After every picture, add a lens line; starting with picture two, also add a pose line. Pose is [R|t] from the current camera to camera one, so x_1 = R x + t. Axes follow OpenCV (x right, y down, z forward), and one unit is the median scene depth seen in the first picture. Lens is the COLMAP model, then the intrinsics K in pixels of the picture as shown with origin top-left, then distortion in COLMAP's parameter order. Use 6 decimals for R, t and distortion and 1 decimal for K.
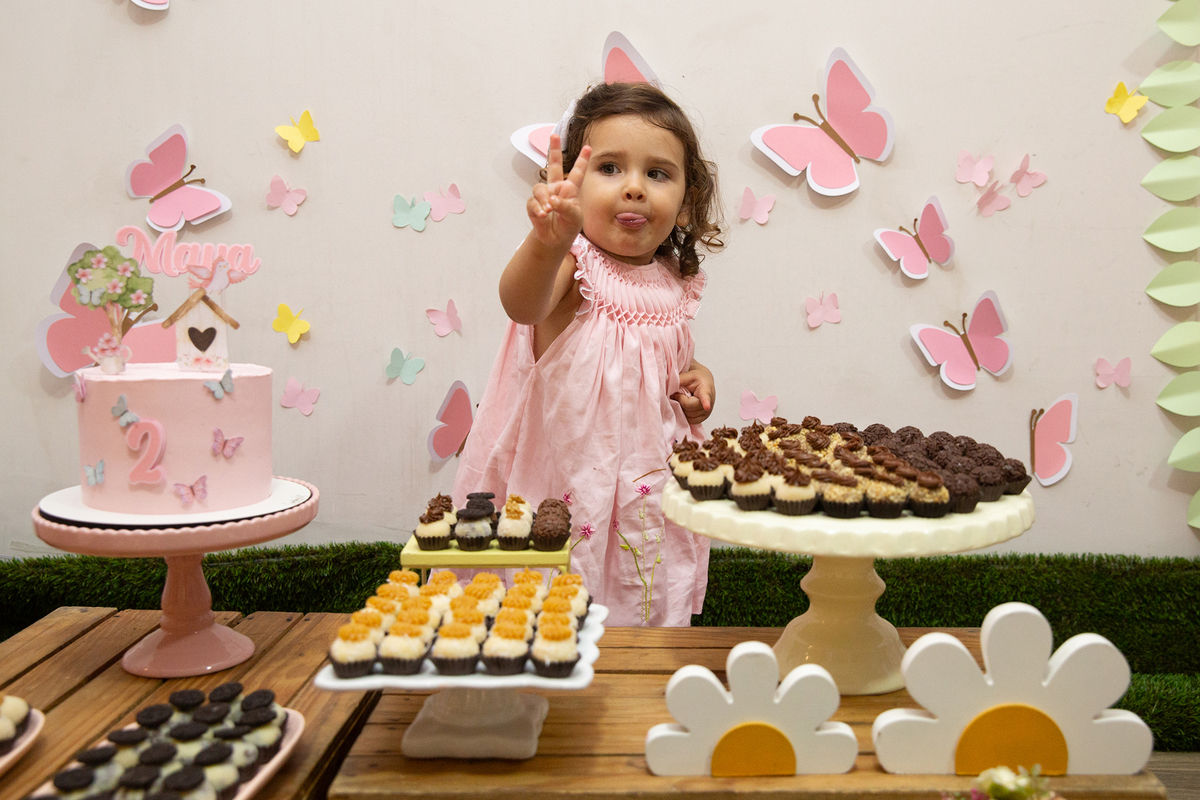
lens RADIAL K [[1226.0, 0, 685.2], [0, 1226.0, 403.8], [0, 0, 1]] dist [-0.008718, 0.052823]
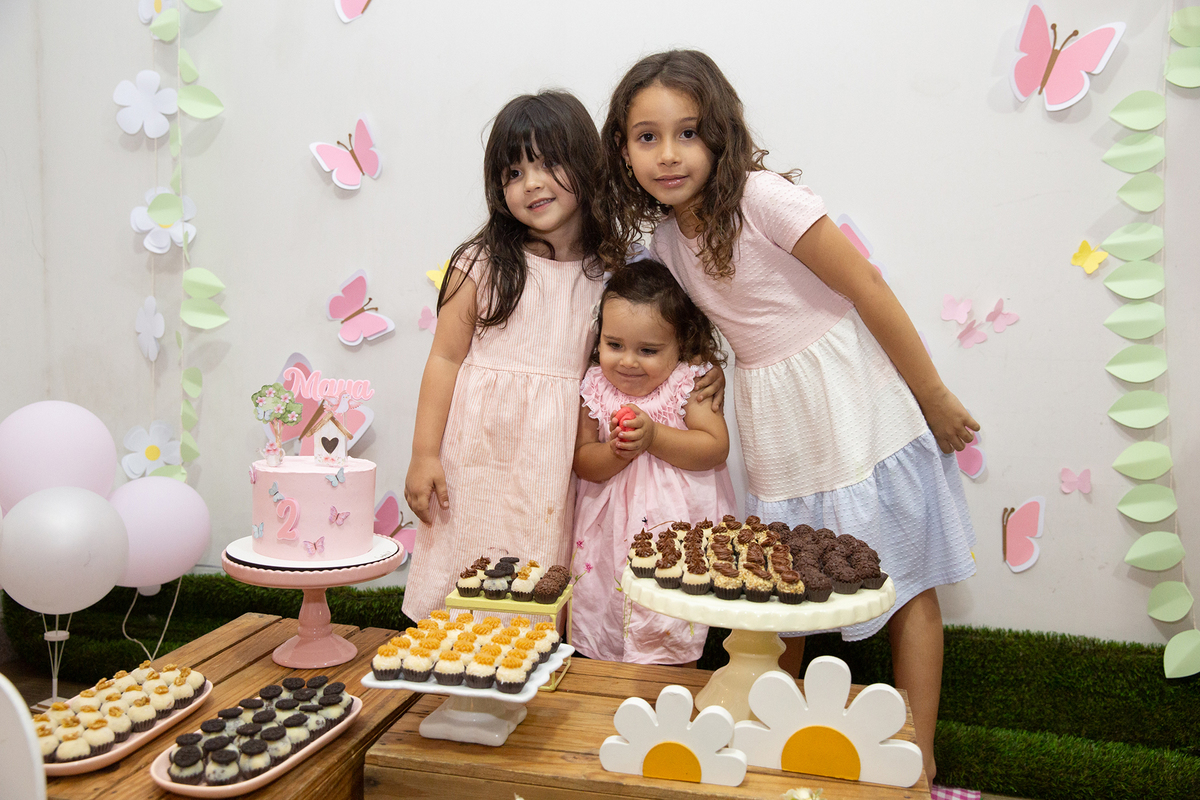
lens RADIAL K [[1103.6, 0, 600.0], [0, 1103.6, 400.0], [0, 0, 1]] dist [0.007556, 0.074961]
pose [[0.970678, 0.035789, -0.237705, 0.259647], [-0.045304, 0.998371, -0.034687, -0.078138], [0.236076, 0.044439, 0.970718, -0.255523]]
